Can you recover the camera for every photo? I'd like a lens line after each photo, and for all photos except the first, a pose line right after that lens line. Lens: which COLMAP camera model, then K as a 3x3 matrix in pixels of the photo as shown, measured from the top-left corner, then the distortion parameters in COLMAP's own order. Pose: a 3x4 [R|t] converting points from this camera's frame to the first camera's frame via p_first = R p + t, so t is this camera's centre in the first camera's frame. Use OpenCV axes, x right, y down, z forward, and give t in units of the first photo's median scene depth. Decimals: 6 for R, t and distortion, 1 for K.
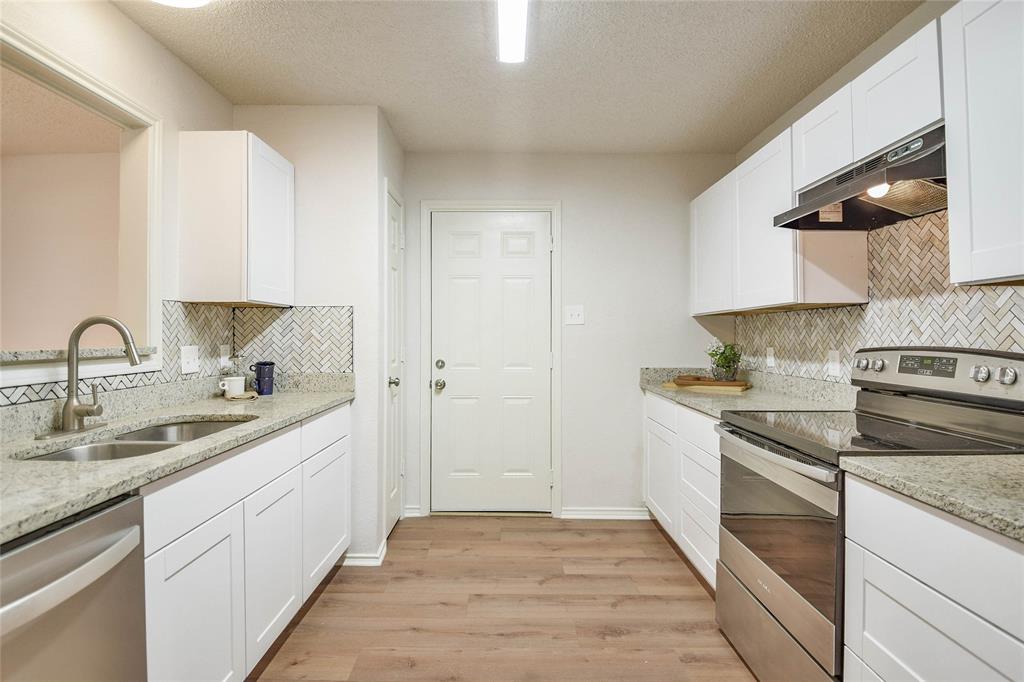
lens RADIAL K [[513.7, 0, 507.3], [0, 513.7, 333.8], [0, 0, 1]] dist [0.025018, -0.038363]
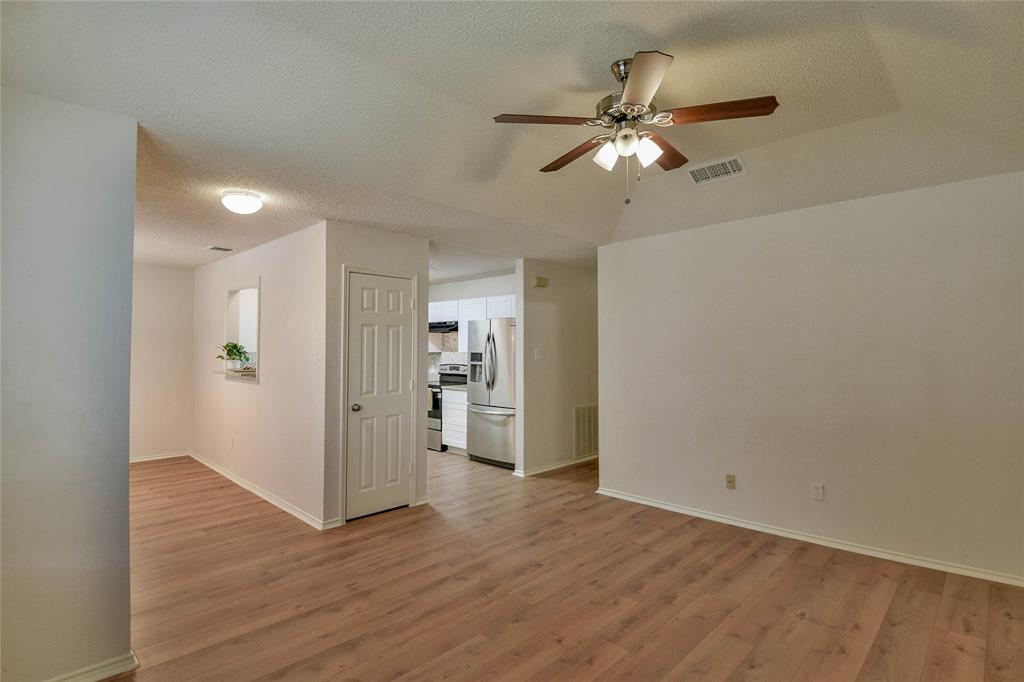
lens RADIAL K [[507.5, 0, 508.8], [0, 507.5, 334.4], [0, 0, 1]] dist [0.025853, -0.037943]
pose [[0.698011, 0.021255, 0.715772, -1.507470], [-0.004674, 0.999673, -0.025127, -0.092969], [-0.716072, 0.014193, 0.697882, -1.808266]]
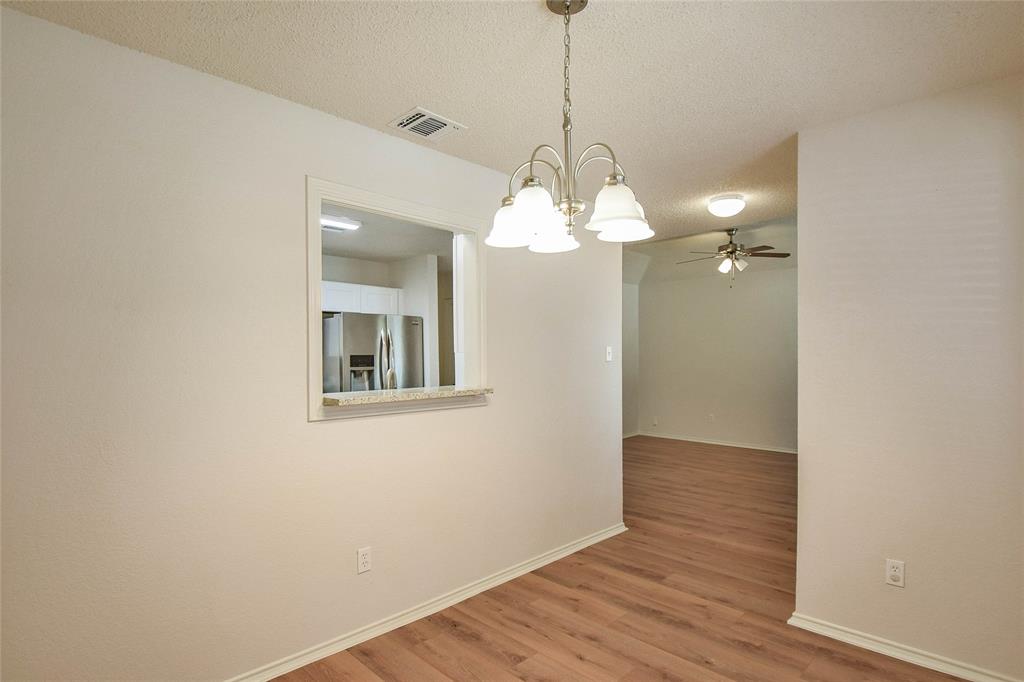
lens RADIAL K [[533.2, 0, 513.6], [0, 533.2, 358.1], [0, 0, 1]] dist [-0.005664, -0.001270]
pose [[-0.713510, -0.000391, 0.700645, -1.680829], [0.003918, 0.999982, 0.004548, -0.056621], [-0.700634, 0.005990, -0.713496, 1.399398]]
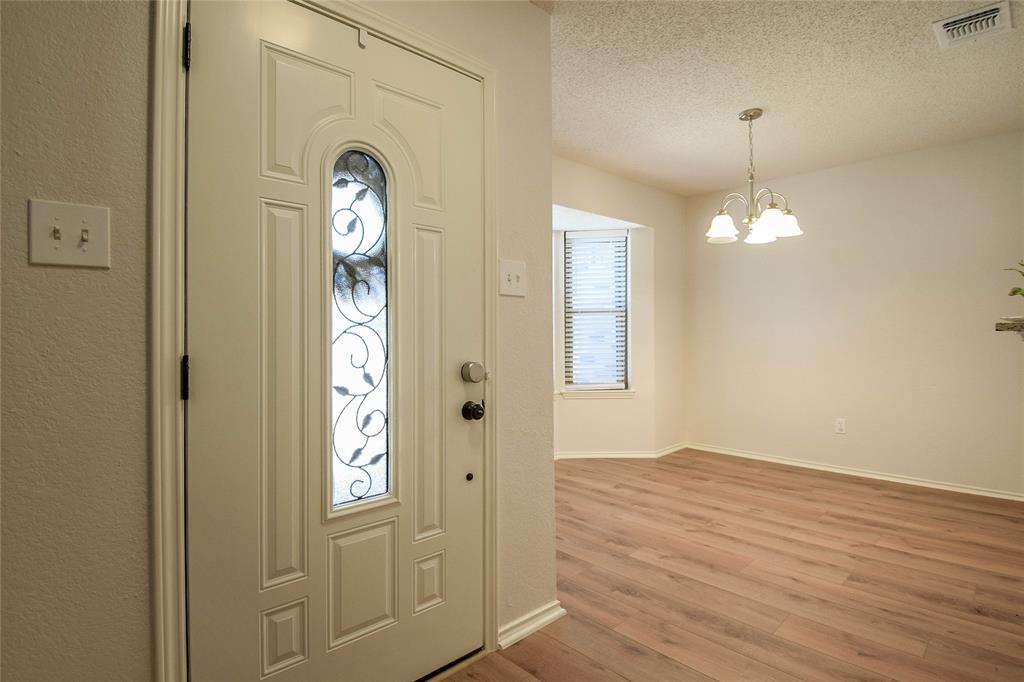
lens RADIAL K [[513.7, 0, 507.3], [0, 513.7, 333.8], [0, 0, 1]] dist [0.025018, -0.038363]
pose [[0.690636, -0.002290, -0.723199, -0.701352], [0.006855, 0.999971, 0.003380, 0.030017], [0.723170, -0.007291, 0.690631, -0.551979]]
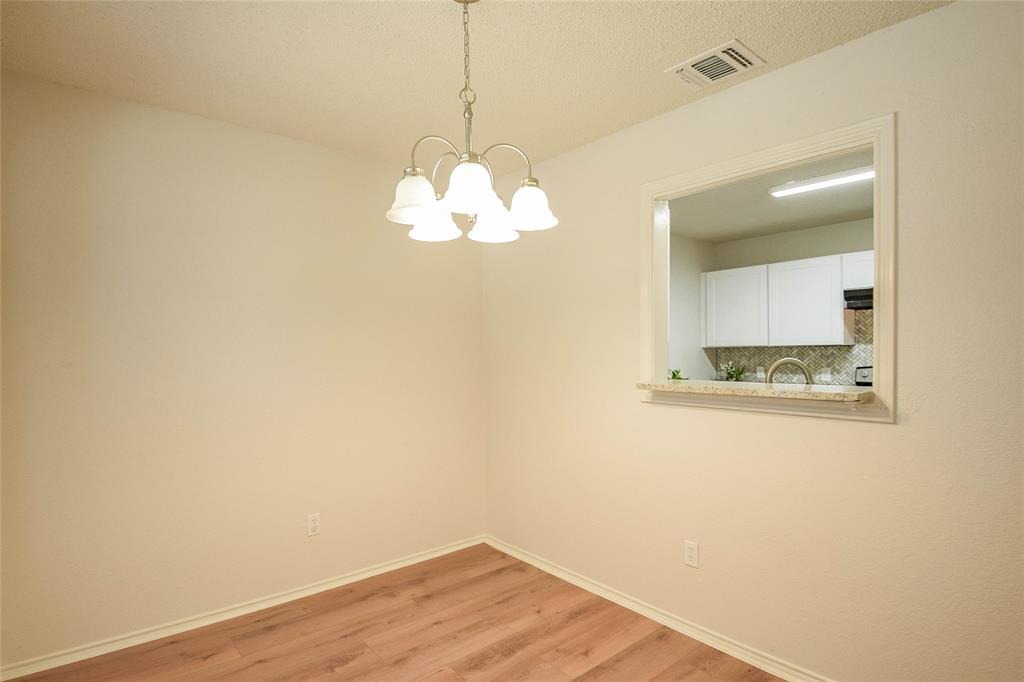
lens RADIAL K [[533.2, 0, 513.6], [0, 533.2, 358.1], [0, 0, 1]] dist [-0.005664, -0.001270]
pose [[0.761715, -0.015220, 0.647733, -1.643926], [0.008519, 0.999873, 0.013477, -0.044314], [-0.647856, -0.004747, 0.761748, 0.243643]]
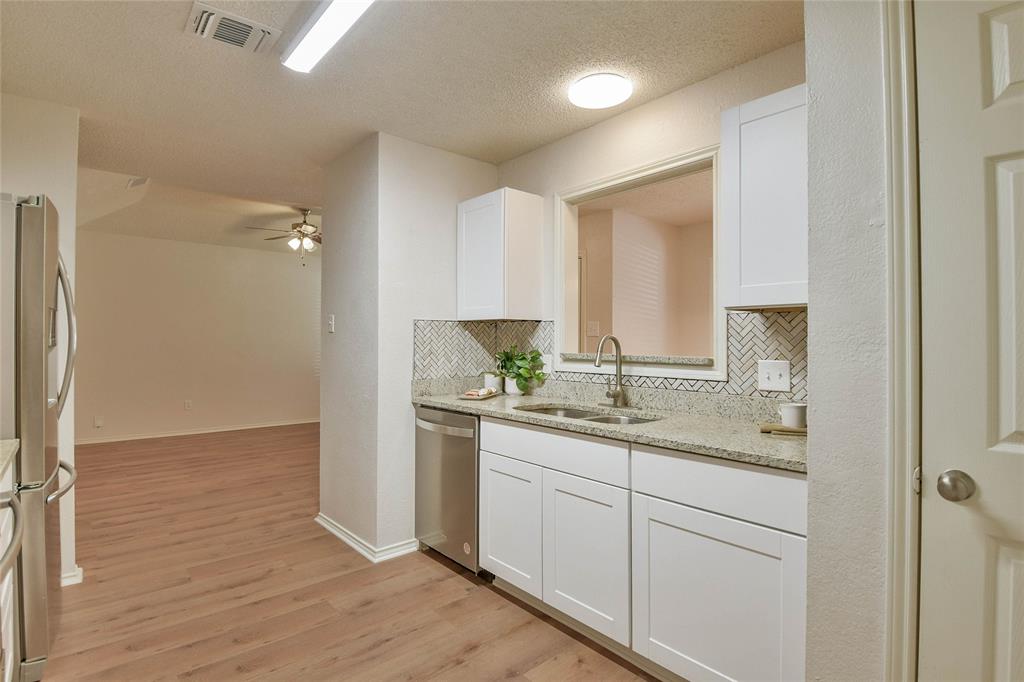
lens RADIAL K [[520.0, 0, 508.6], [0, 520.0, 334.9], [0, 0, 1]] dist [0.002328, -0.015790]
pose [[-0.761965, -0.009419, -0.647549, 0.323094], [-0.001799, 0.999921, -0.012427, -0.008500], [0.647615, -0.008304, -0.761922, 1.429981]]
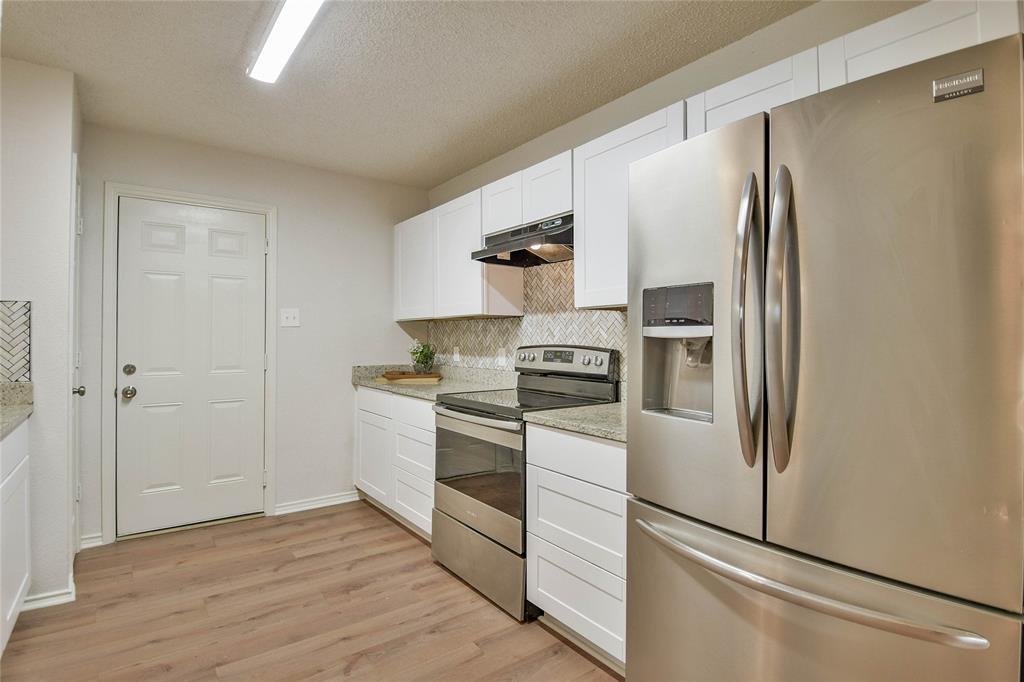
lens RADIAL K [[507.5, 0, 508.8], [0, 507.5, 334.4], [0, 0, 1]] dist [0.025853, -0.037943]
pose [[0.800743, 0.005897, 0.598979, -0.200760], [-0.003873, 0.999982, -0.004667, 0.000626], [-0.598996, 0.001417, 0.800751, -0.141134]]
